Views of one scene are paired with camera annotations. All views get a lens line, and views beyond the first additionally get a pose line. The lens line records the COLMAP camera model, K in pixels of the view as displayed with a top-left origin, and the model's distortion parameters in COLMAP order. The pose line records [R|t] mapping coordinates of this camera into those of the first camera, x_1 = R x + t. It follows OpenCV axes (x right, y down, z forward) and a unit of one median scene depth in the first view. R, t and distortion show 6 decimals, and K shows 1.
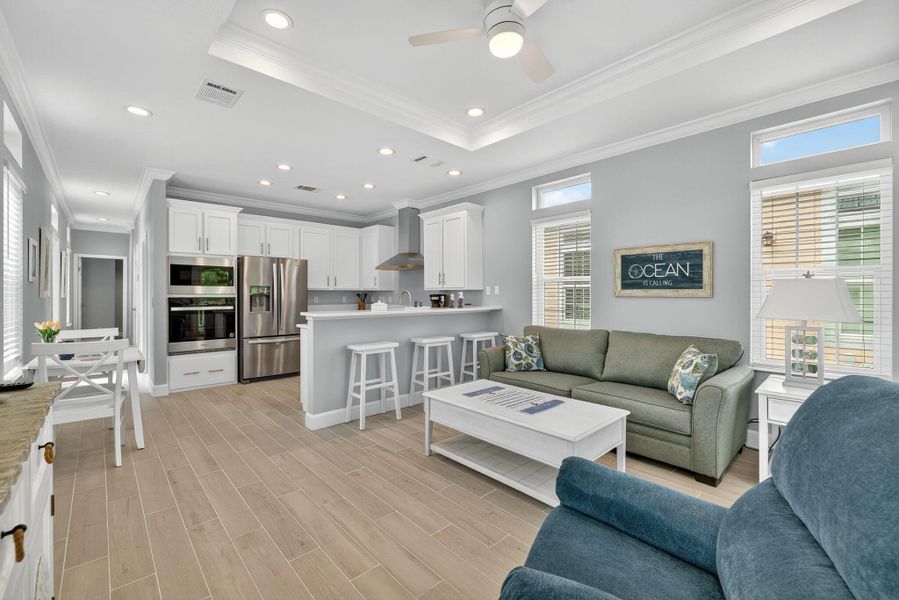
lens RADIAL K [[376.2, 0, 444.6], [0, 376.2, 295.6], [0, 0, 1]] dist [-0.006369, 0.001905]
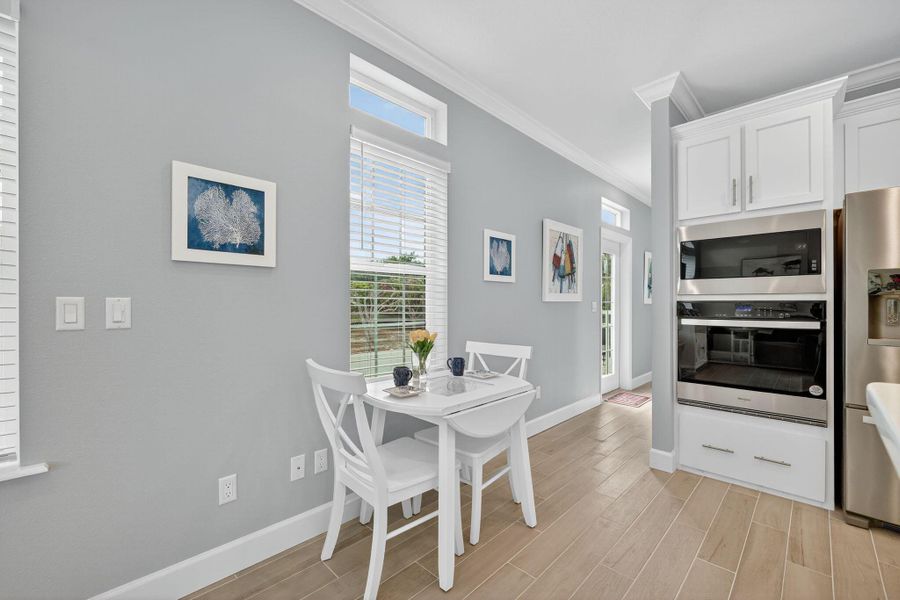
lens RADIAL K [[376.7, 0, 452.2], [0, 376.7, 302.6], [0, 0, 1]] dist [-0.006369, 0.001905]
pose [[0.061217, -0.003403, -0.998119, -0.181941], [-0.003747, 0.999986, -0.003640, 0.010184], [0.998117, 0.003962, 0.061203, 0.601831]]
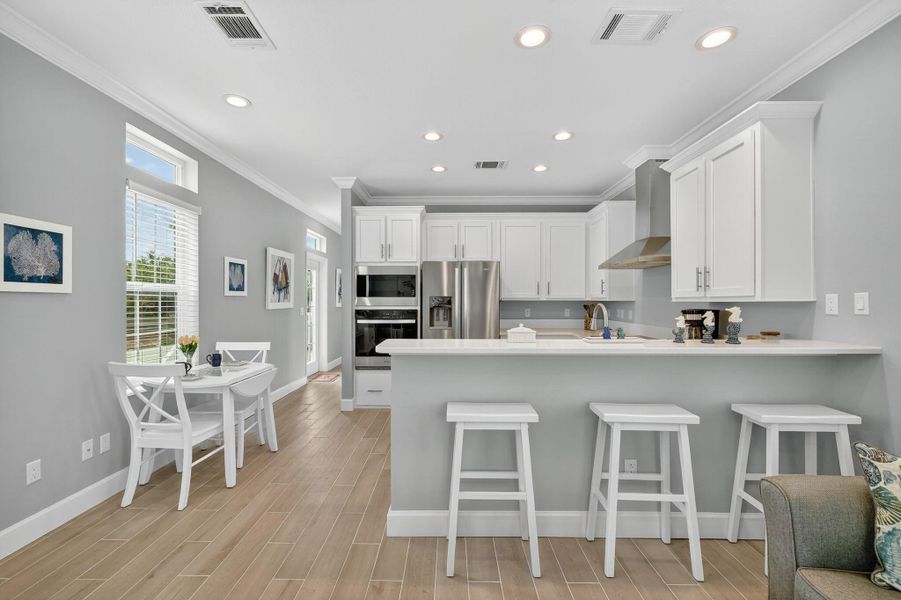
lens RADIAL K [[377.1, 0, 443.9], [0, 377.1, 303.1], [0, 0, 1]] dist [-0.006369, 0.001905]
pose [[0.728841, 0.004056, -0.684671, 0.091810], [-0.002293, 0.999991, 0.003484, -0.015002], [0.684679, -0.000969, 0.728844, 0.431764]]
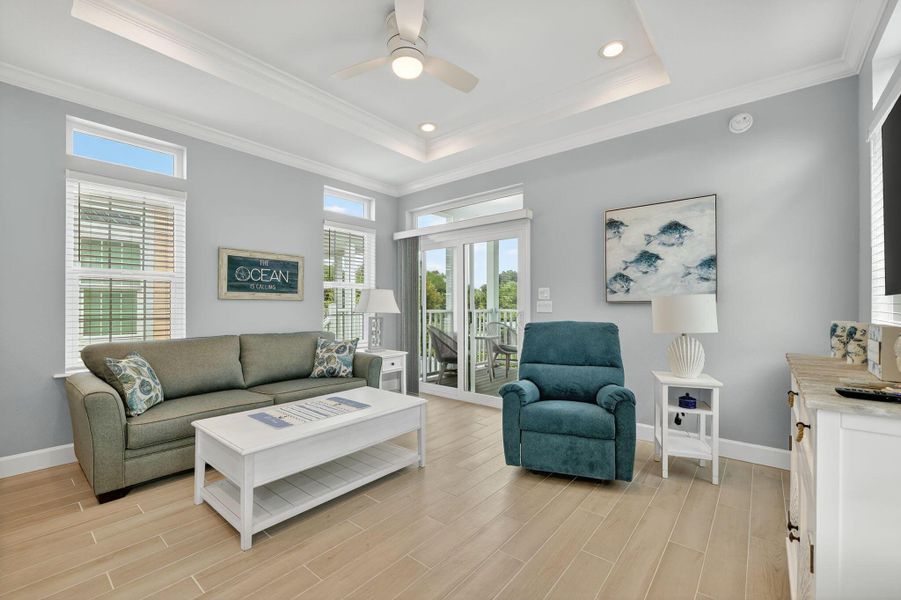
lens RADIAL K [[377.1, 0, 453.3], [0, 377.1, 300.7], [0, 0, 1]] dist [-0.006369, 0.001905]
pose [[-0.134631, 0.012392, 0.990818, -0.414007], [0.001943, 0.999923, -0.012242, 0.014826], [-0.990894, 0.000277, -0.134645, 0.438078]]
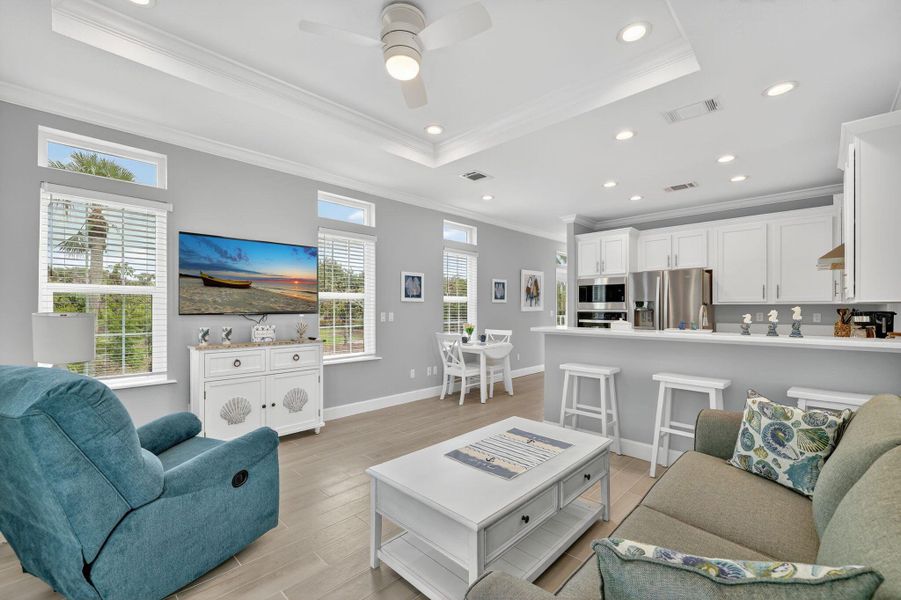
lens RADIAL K [[377.1, 0, 446.3], [0, 377.1, 311.1], [0, 0, 1]] dist [-0.006369, 0.001905]
pose [[0.056807, 0.009104, -0.998344, 0.516705], [-0.002521, 0.999957, 0.008975, -0.007805], [0.998382, 0.002007, 0.056828, 0.456817]]
